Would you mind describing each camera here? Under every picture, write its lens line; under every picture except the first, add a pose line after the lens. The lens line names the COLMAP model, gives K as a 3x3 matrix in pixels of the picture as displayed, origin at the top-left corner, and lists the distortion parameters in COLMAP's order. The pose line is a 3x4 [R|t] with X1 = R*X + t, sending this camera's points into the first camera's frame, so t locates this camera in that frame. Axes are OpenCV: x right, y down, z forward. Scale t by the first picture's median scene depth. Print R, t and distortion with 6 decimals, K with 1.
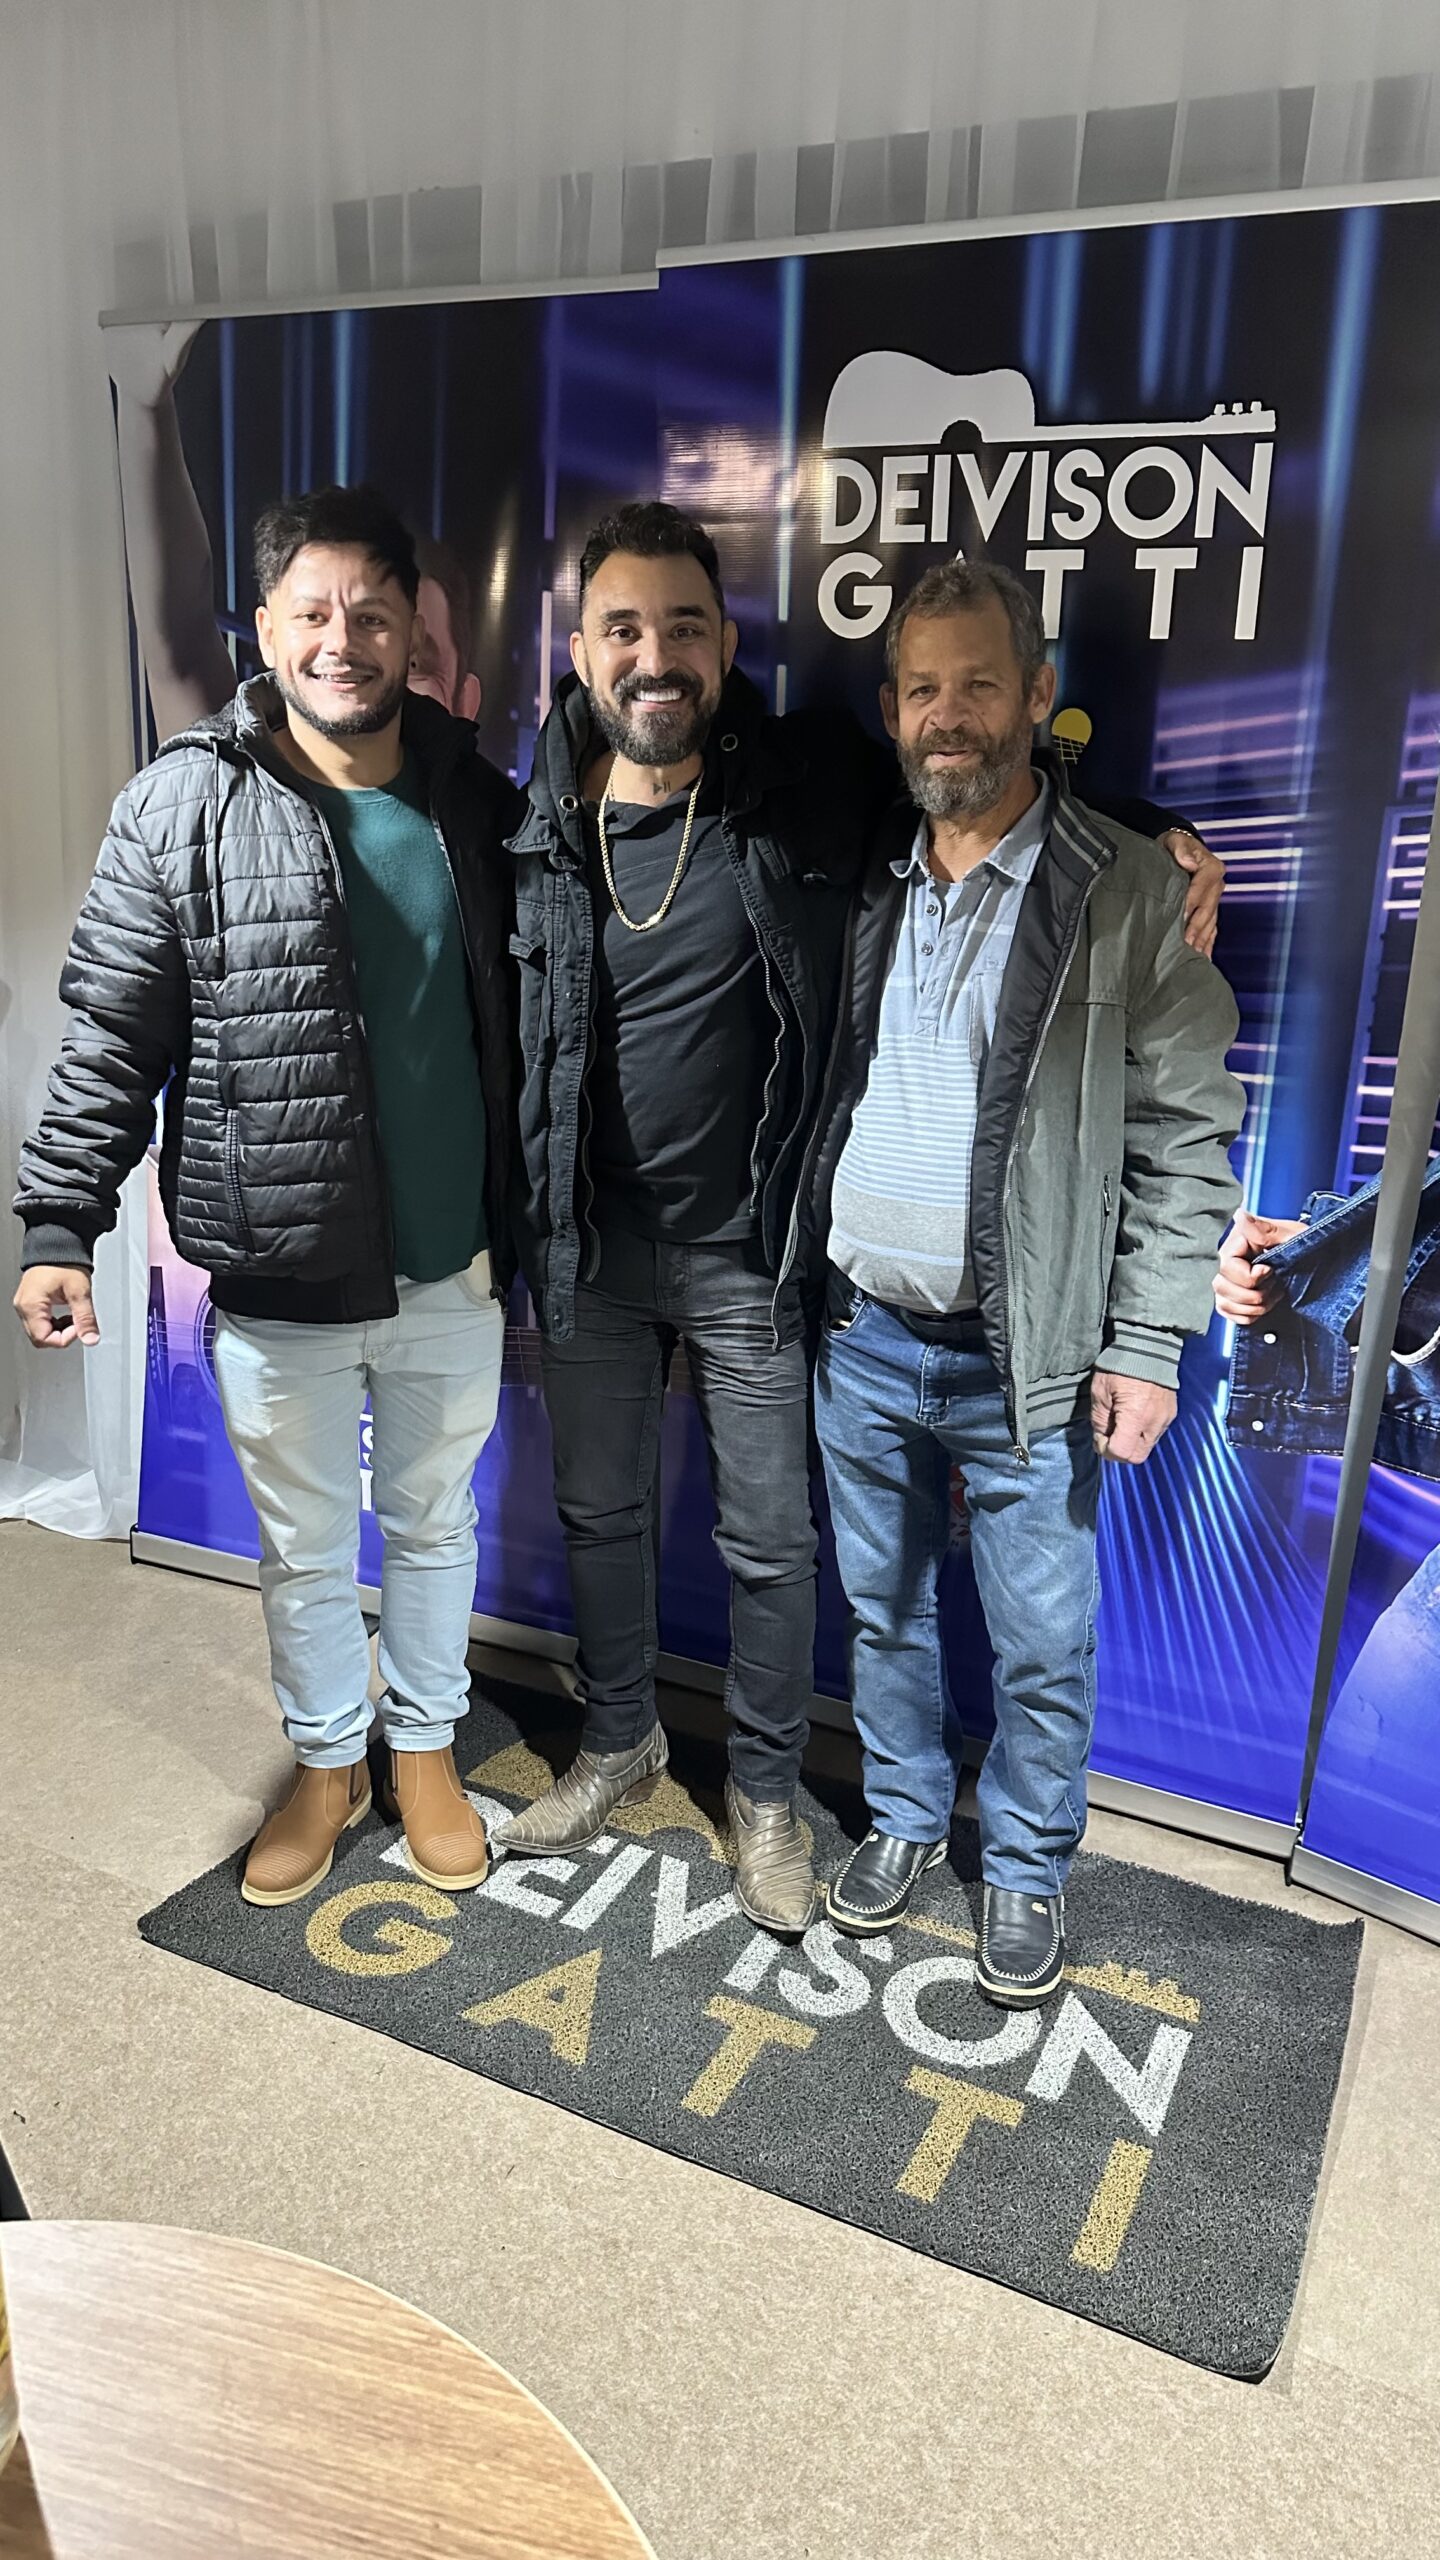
lens RADIAL K [[1858.2, 0, 684.7], [0, 1858.2, 1282.0], [0, 0, 1]] dist [0.012929, -0.033853]
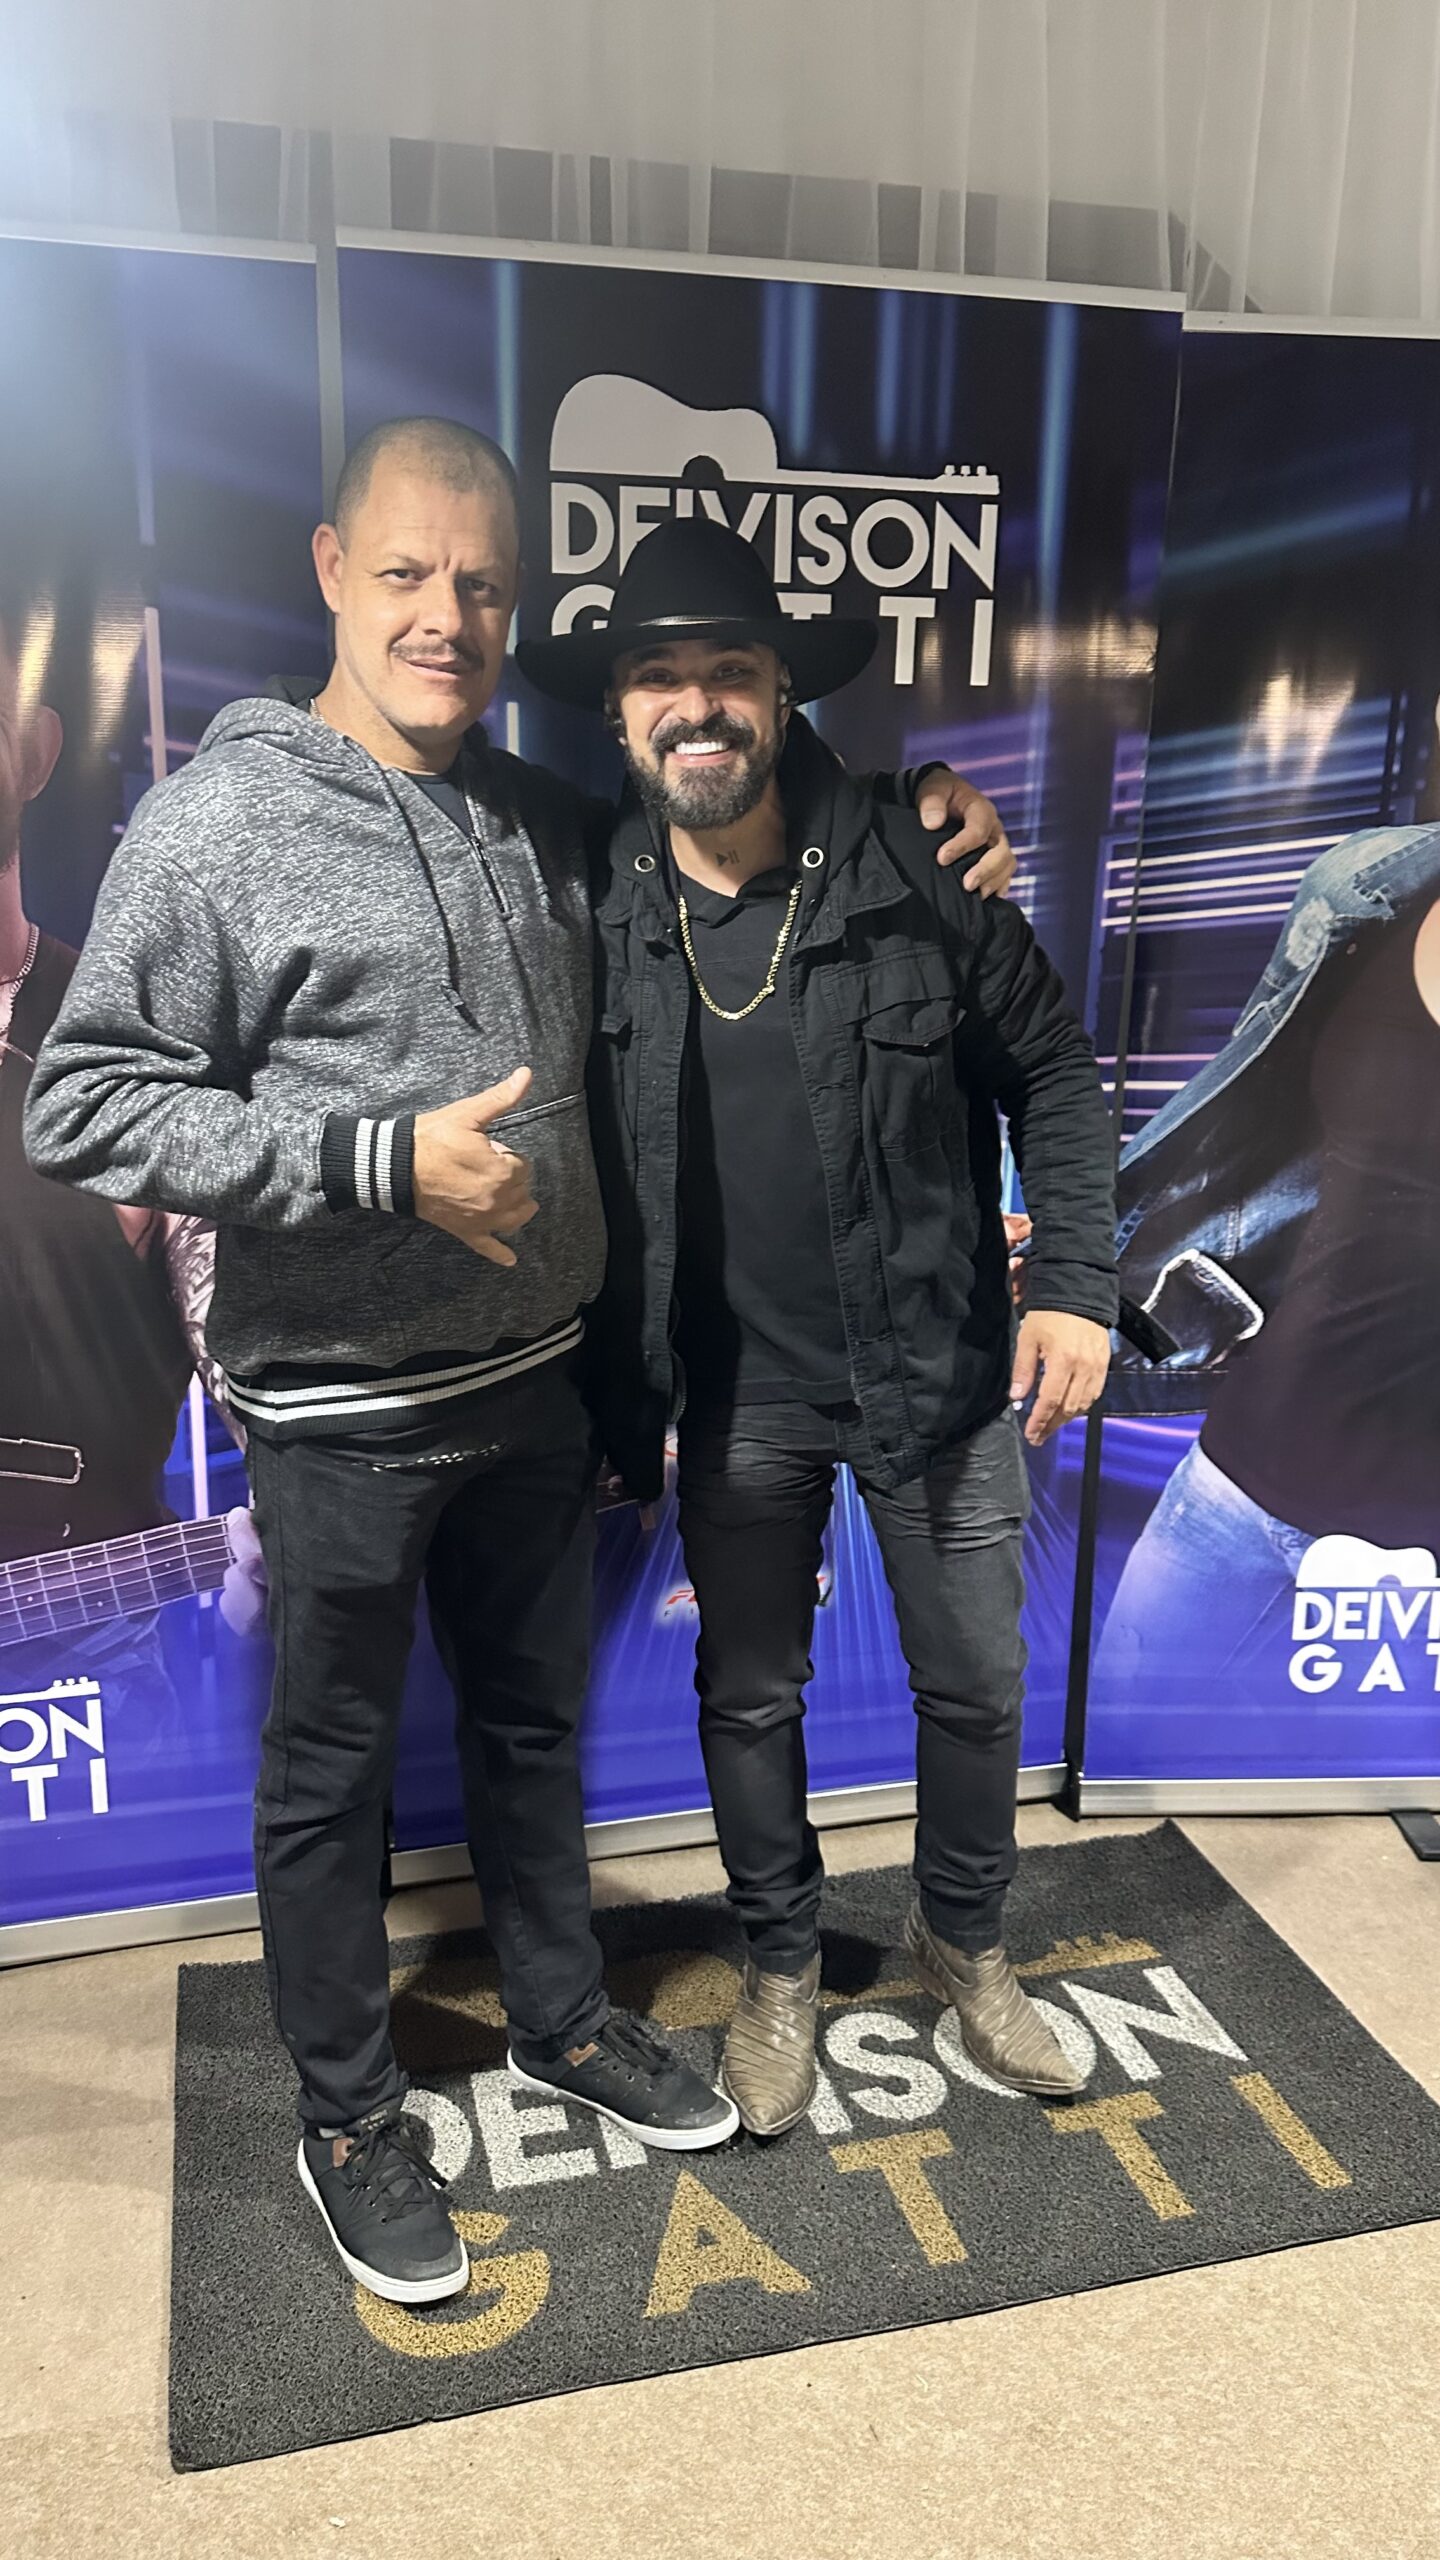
lens RADIAL K [[1858.2, 0, 722.7], [0, 1858.2, 1269.7], [0, 0, 1]] dist [0.012929, -0.033853]
pose [[0.740909, -0.176273, 0.648060, -0.557415], [0.207802, 0.977759, 0.028377, -0.074952], [-0.638649, 0.113644, 0.761060, 0.309725]]
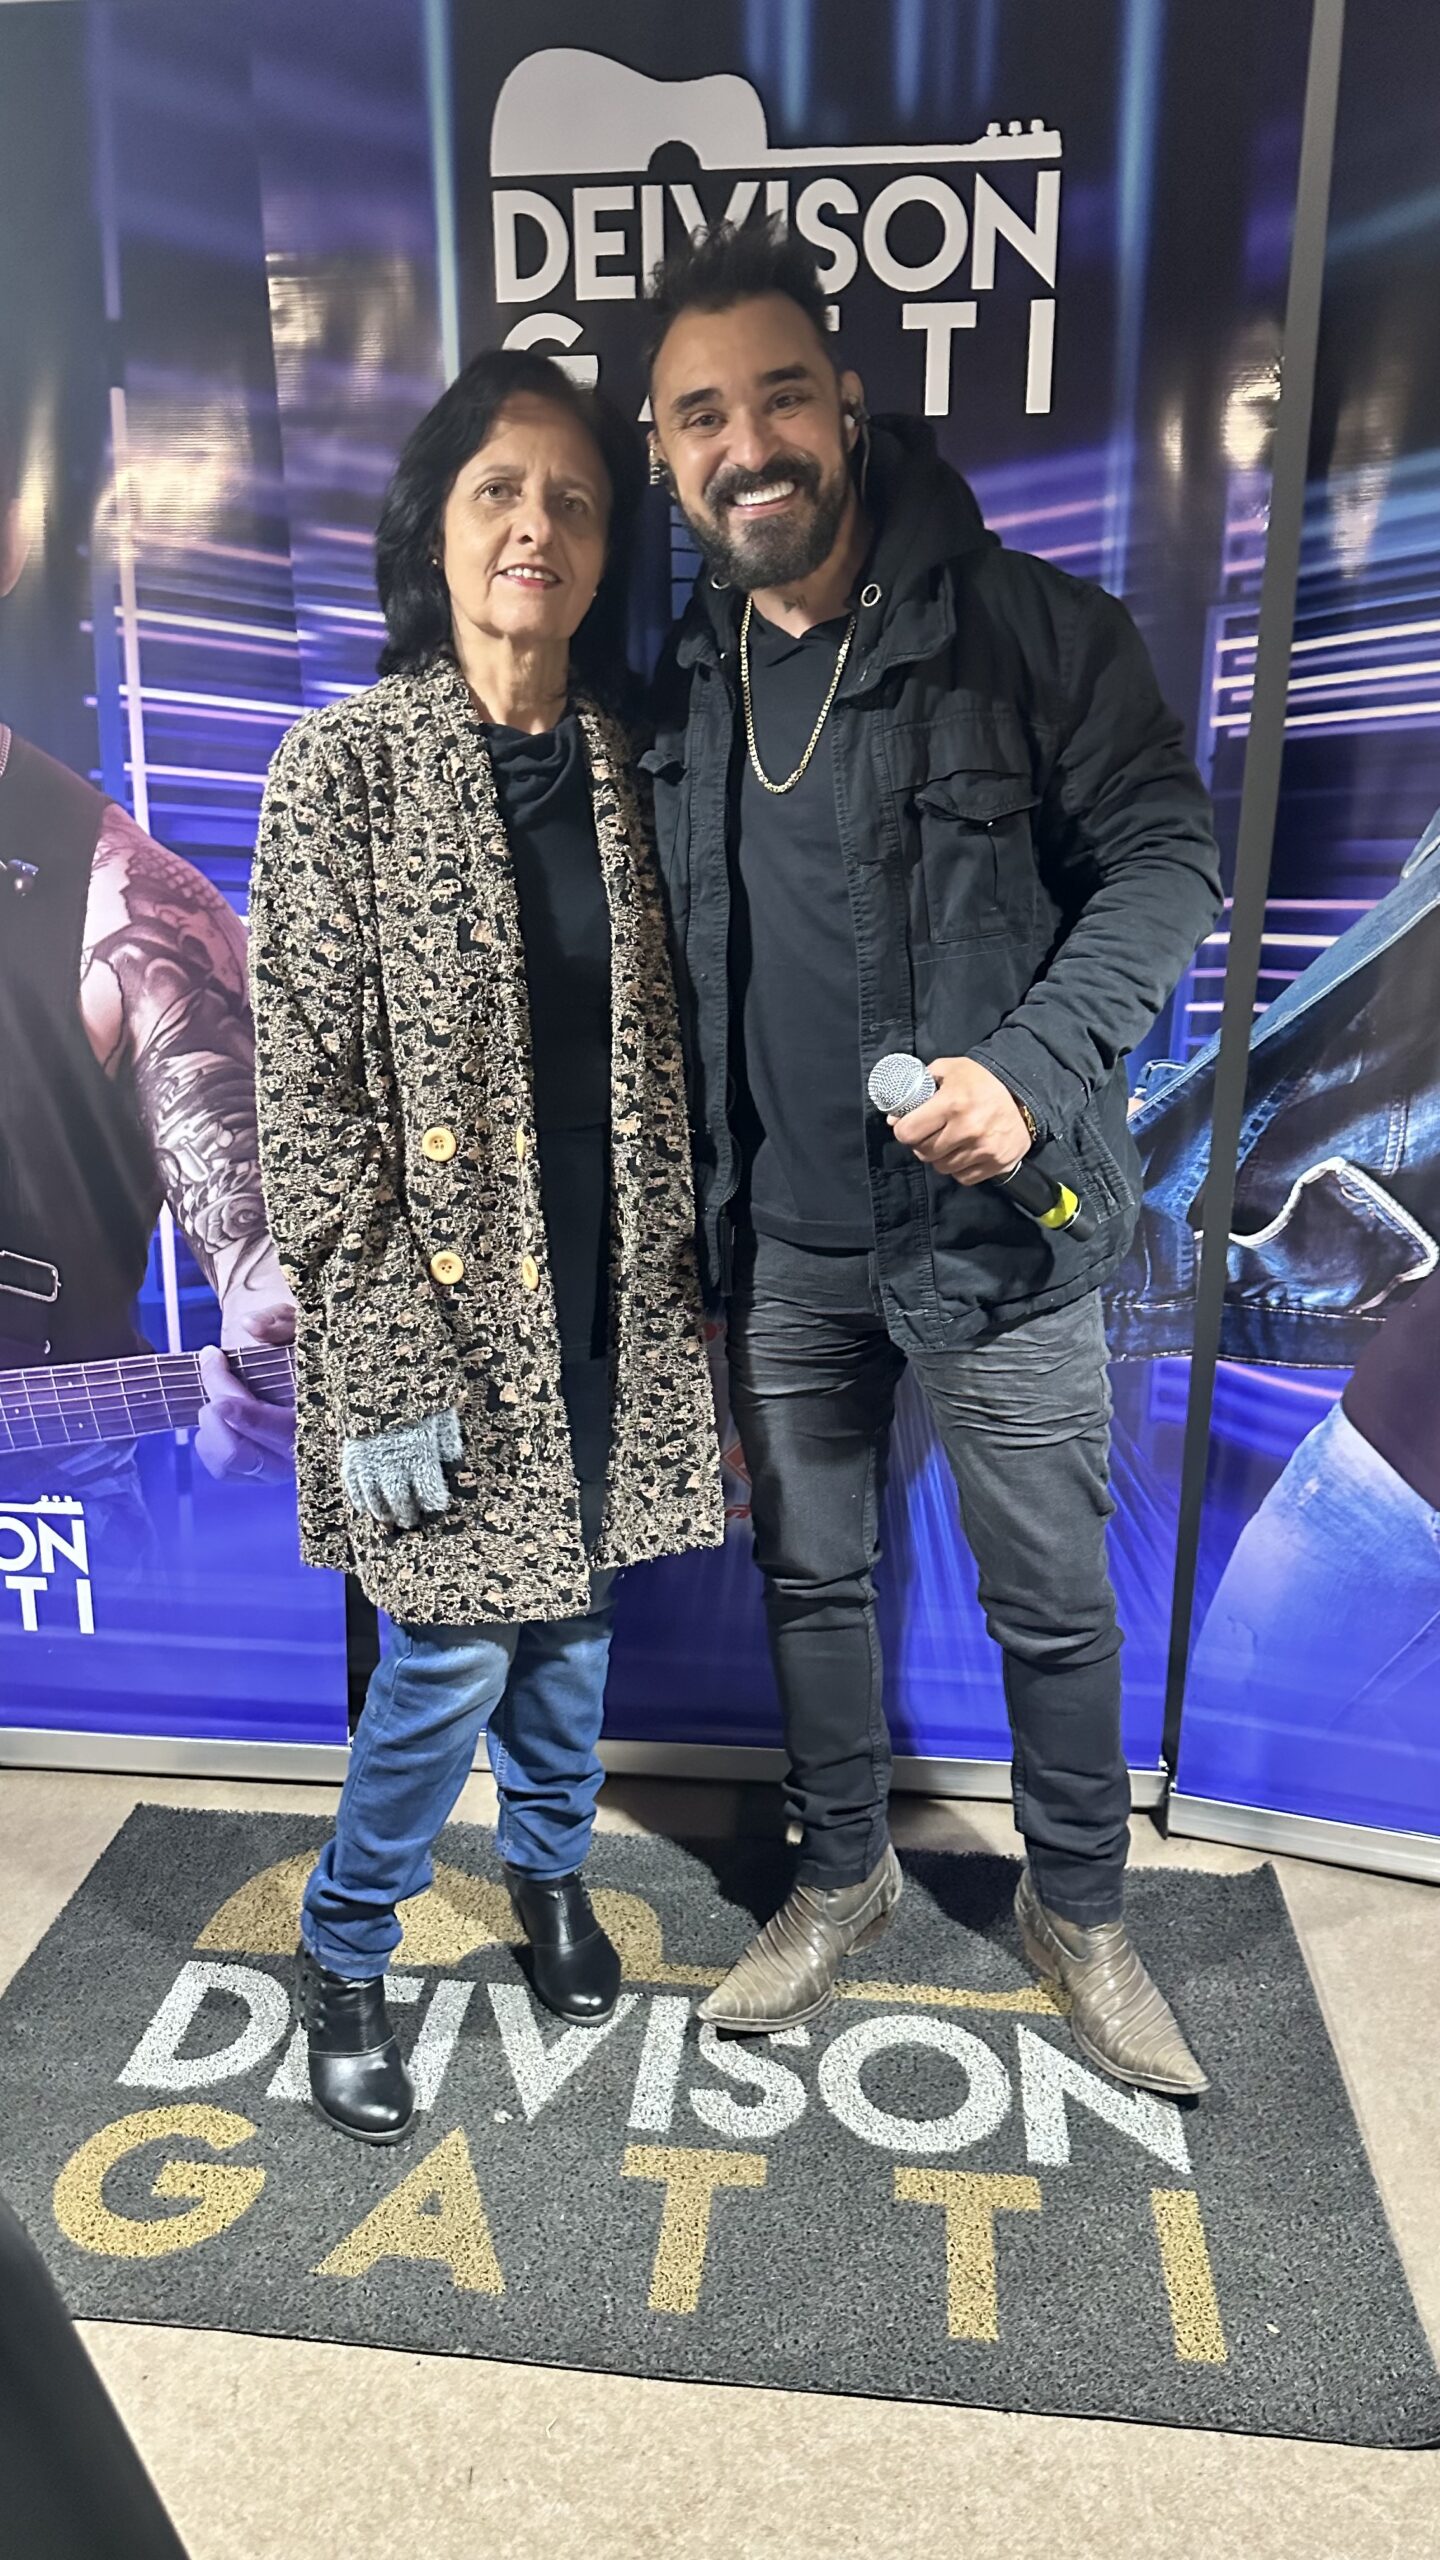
lens RADIAL K [[1858.2, 0, 709.8], [0, 1858.2, 1297.1], [0, 0, 1]] dist [0.012929, -0.033853]
pose [[0.934217, -0.132567, 0.331157, -0.170812], [0.130566, 0.991033, 0.028388, 0.010526], [-0.331951, 0.016717, 0.943149, 0.252361]]
